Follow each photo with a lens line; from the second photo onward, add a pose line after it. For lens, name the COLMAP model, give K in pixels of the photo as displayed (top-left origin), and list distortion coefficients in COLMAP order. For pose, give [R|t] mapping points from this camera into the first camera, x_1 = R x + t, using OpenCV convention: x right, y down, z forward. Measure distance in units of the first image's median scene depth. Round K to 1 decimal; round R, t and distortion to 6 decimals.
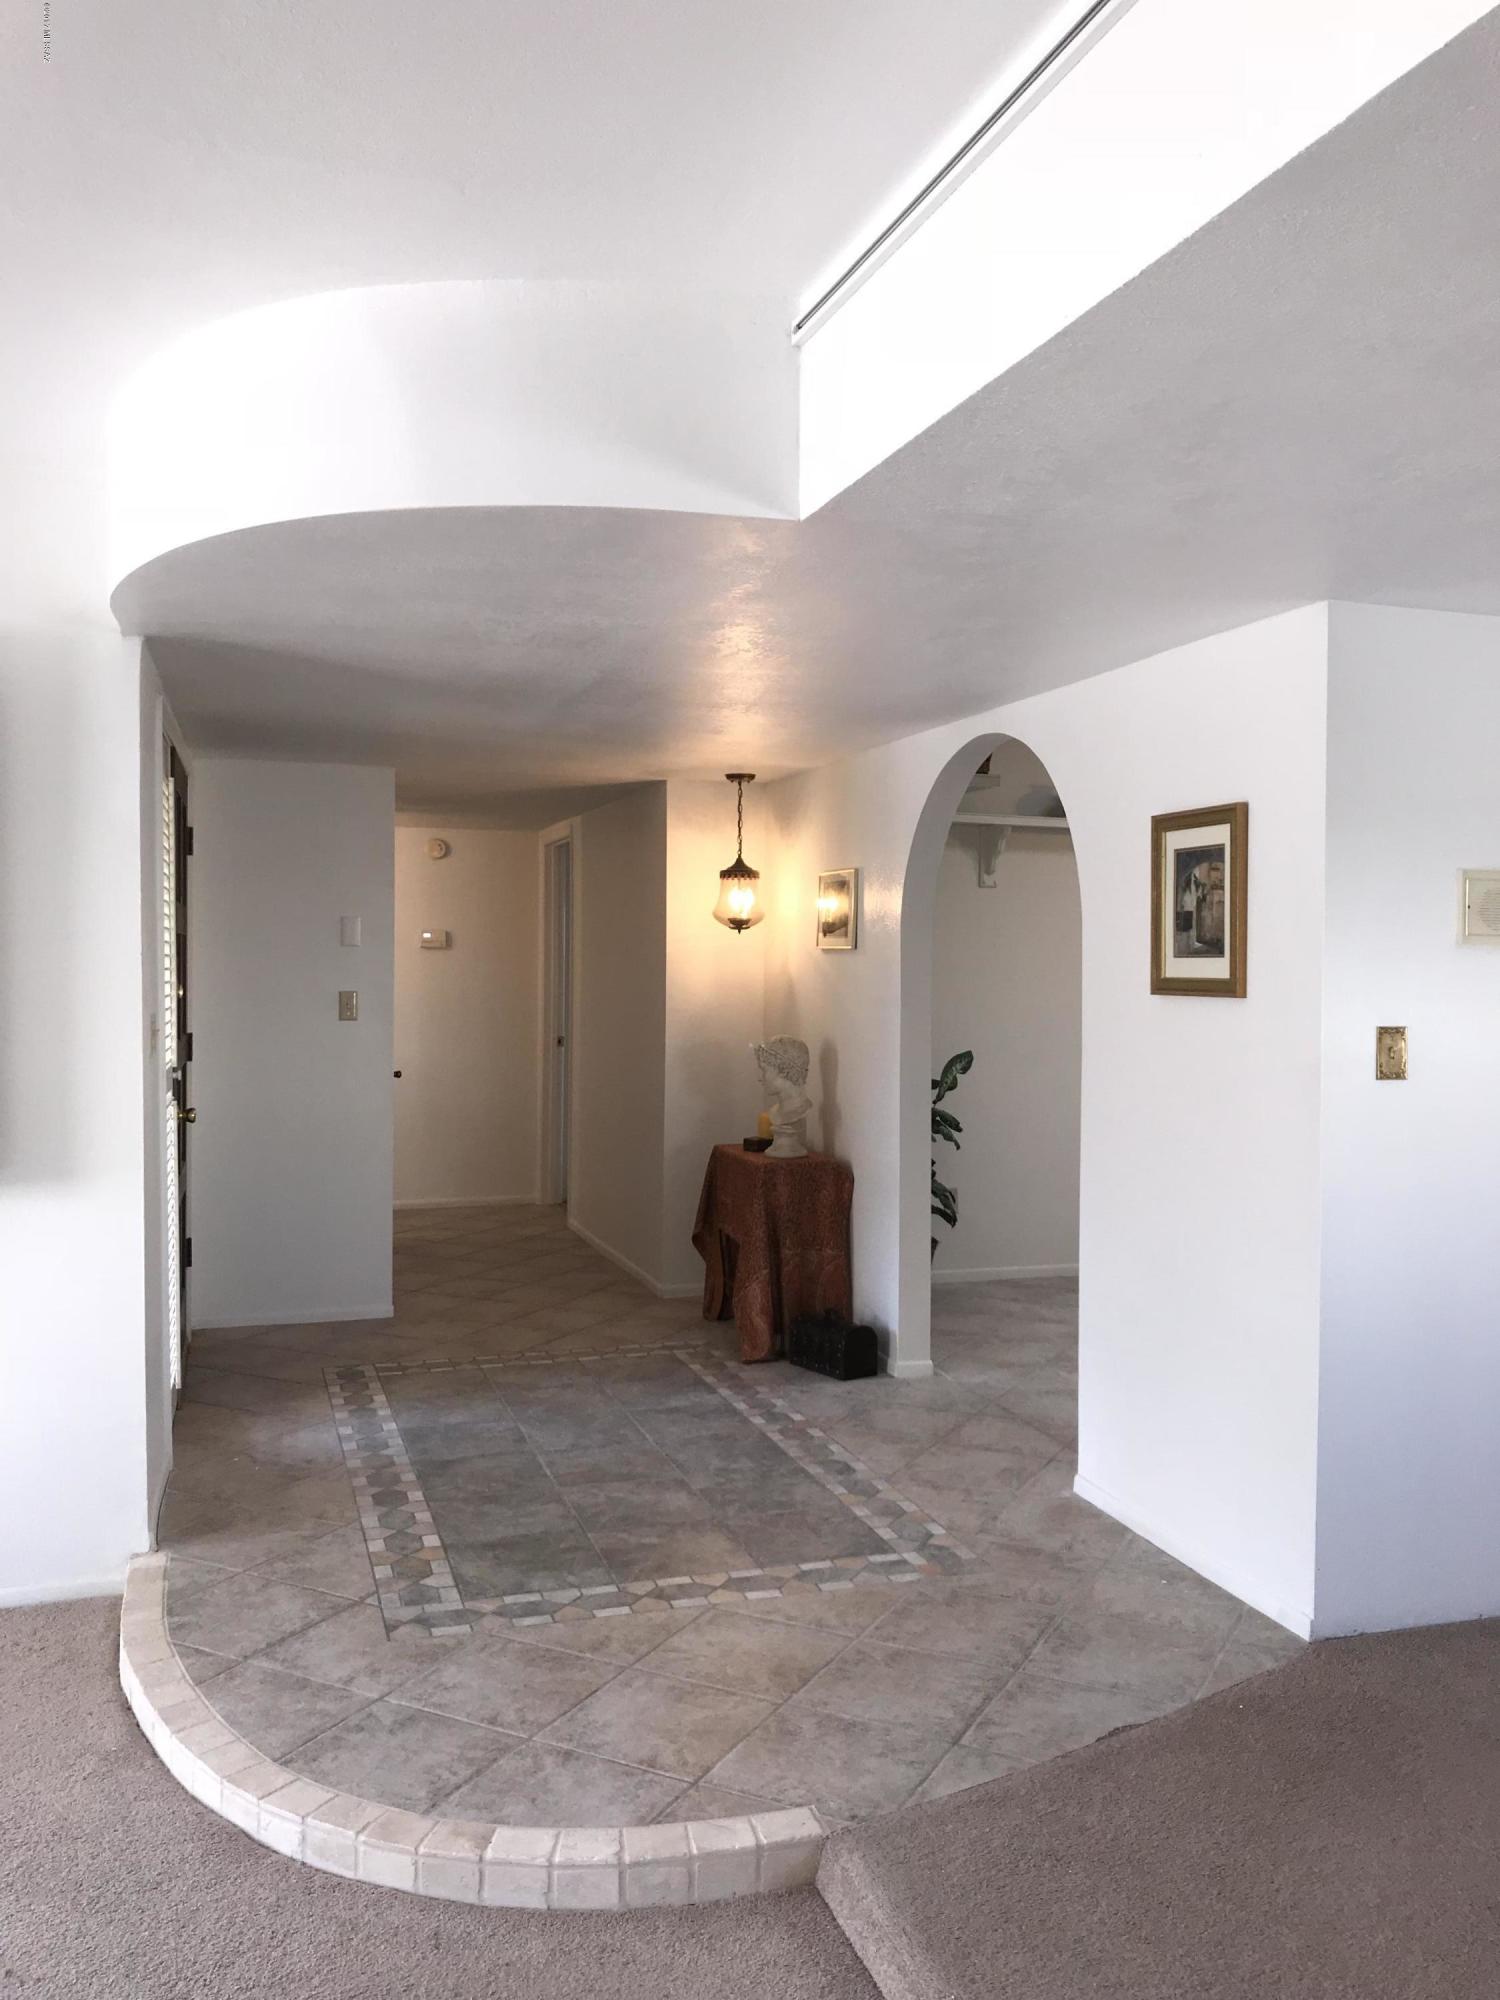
lens RADIAL K [[1679.2, 0, 750.5], [0, 1679.2, 980.1], [0, 0, 1]] dist [0.130508, -0.218892]
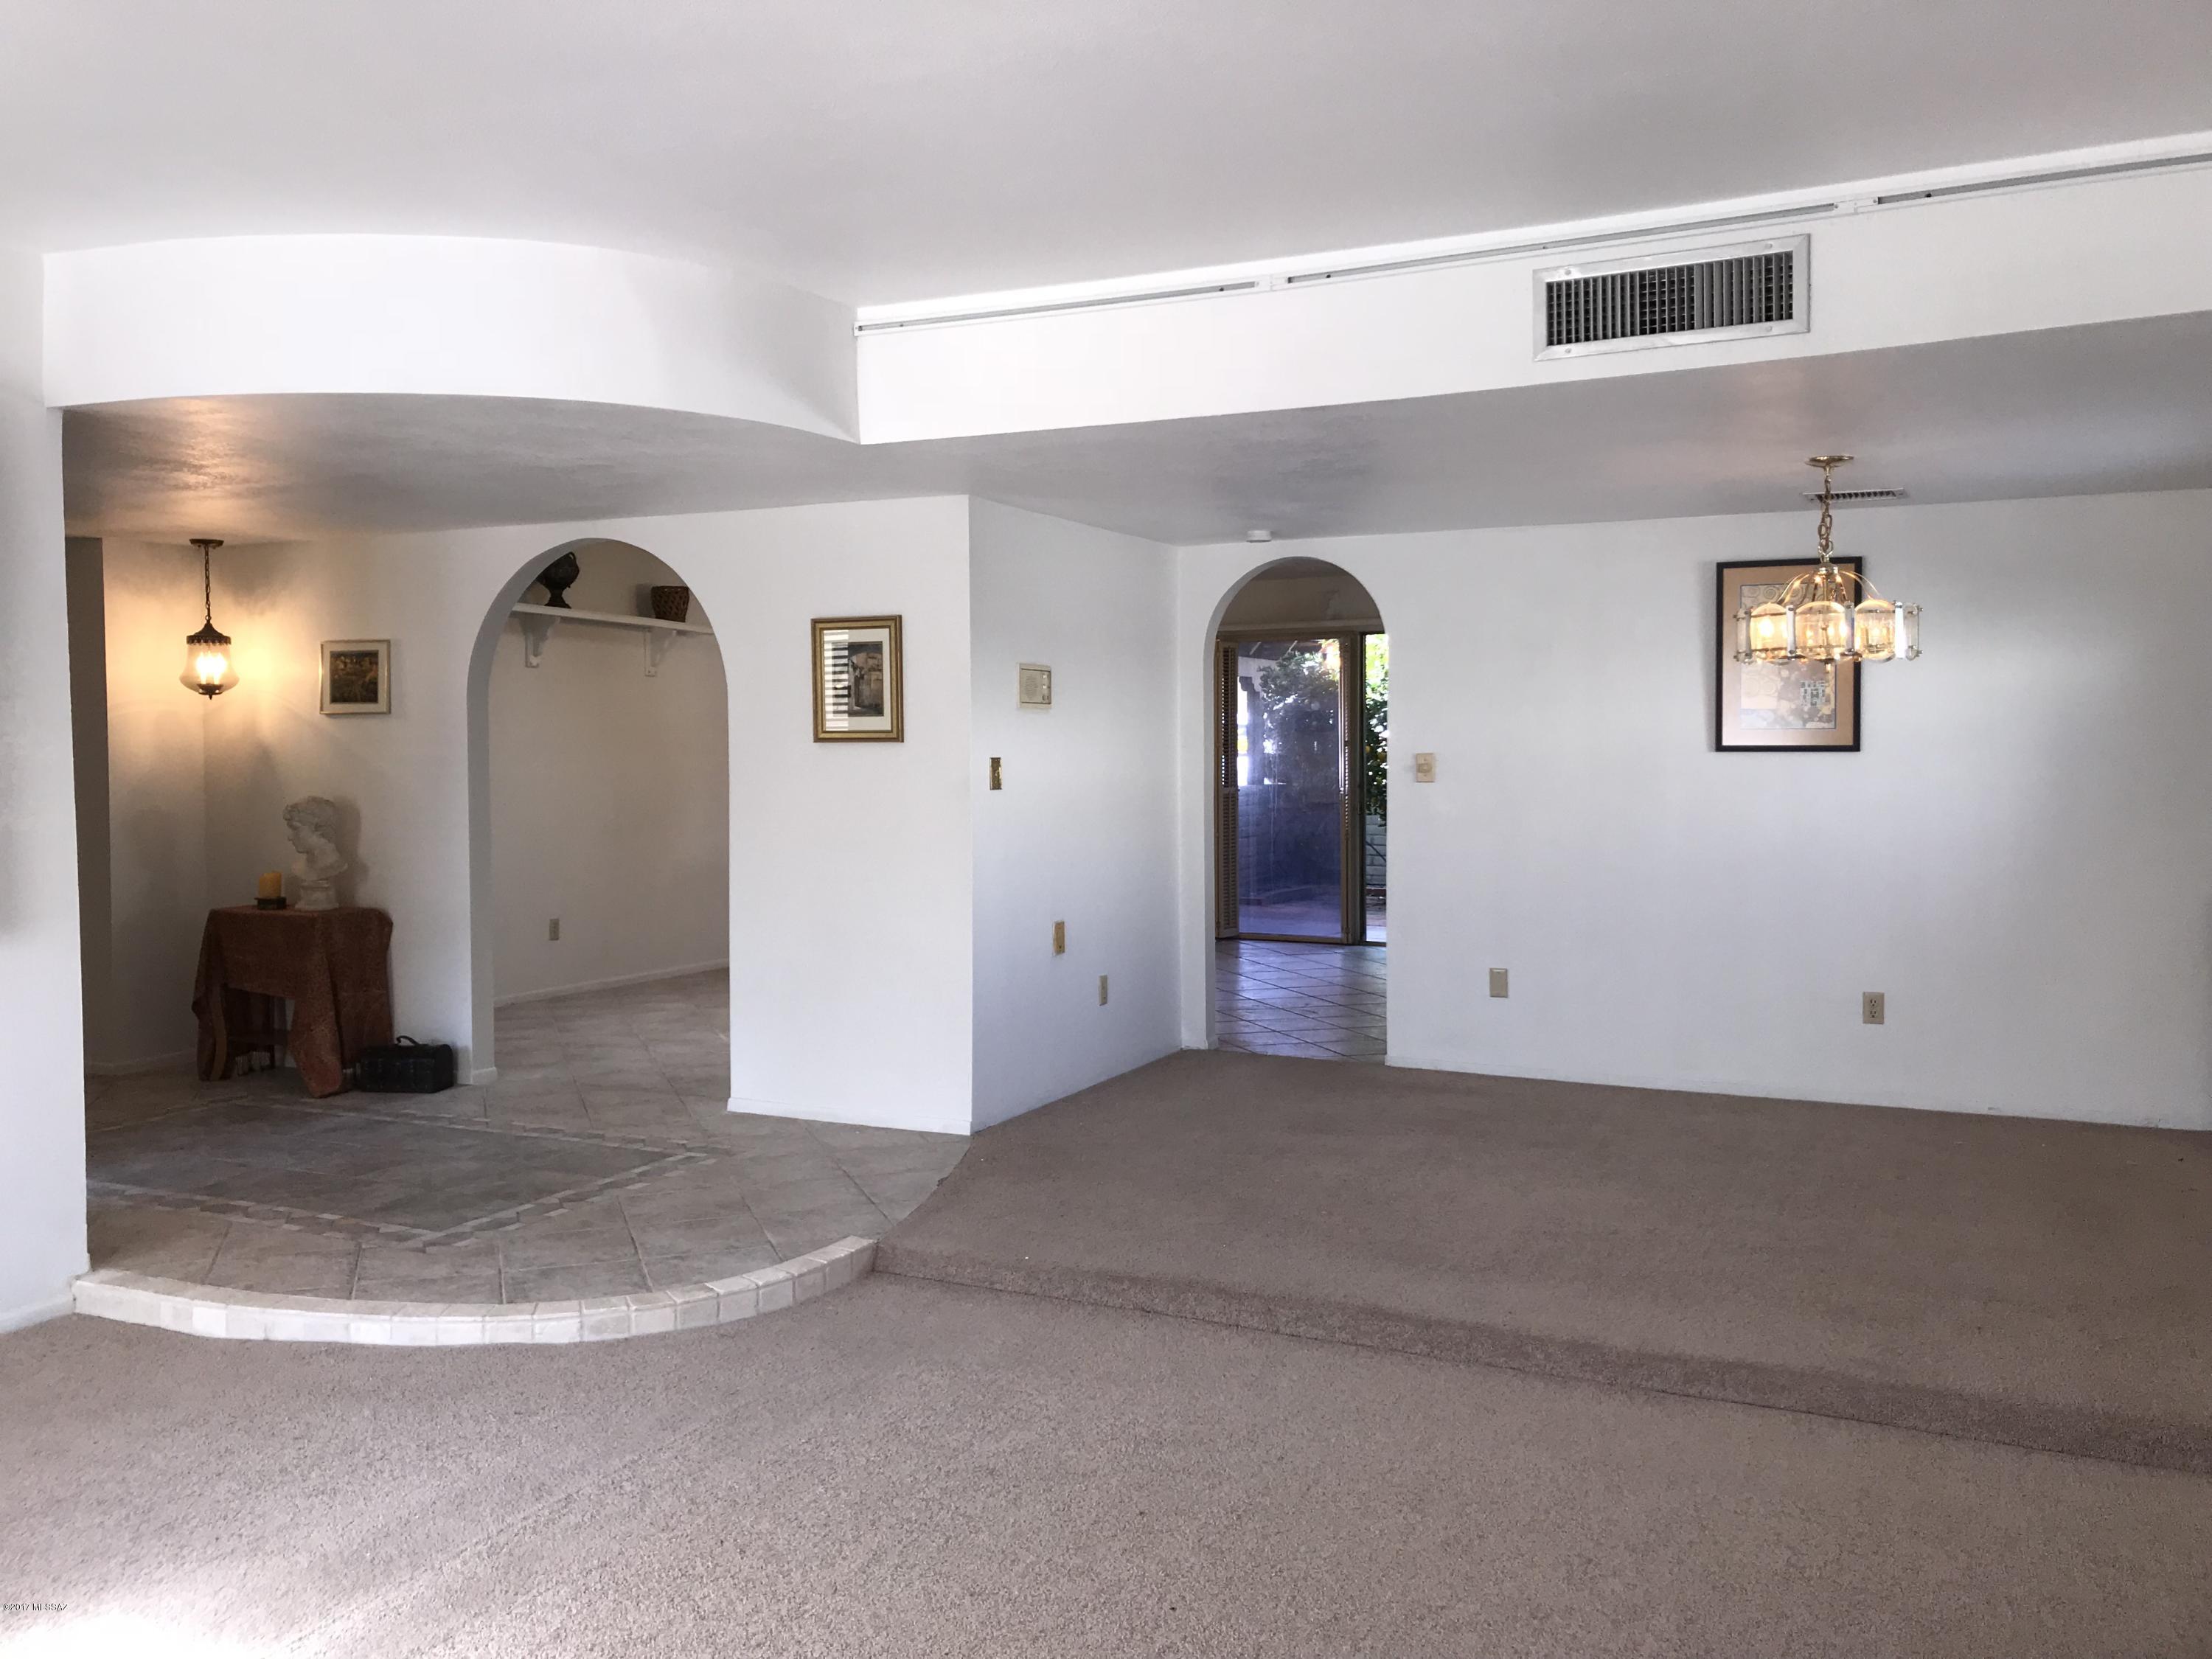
lens RADIAL K [[1857.2, 0, 1106.0], [0, 1857.2, 829.5], [0, 0, 1]] dist [0.130508, -0.218892]
pose [[0.701534, -0.050957, 0.710812, -0.748358], [0.021075, 0.998487, 0.050781, 0.006911], [-0.712325, -0.020644, 0.701546, -0.301193]]
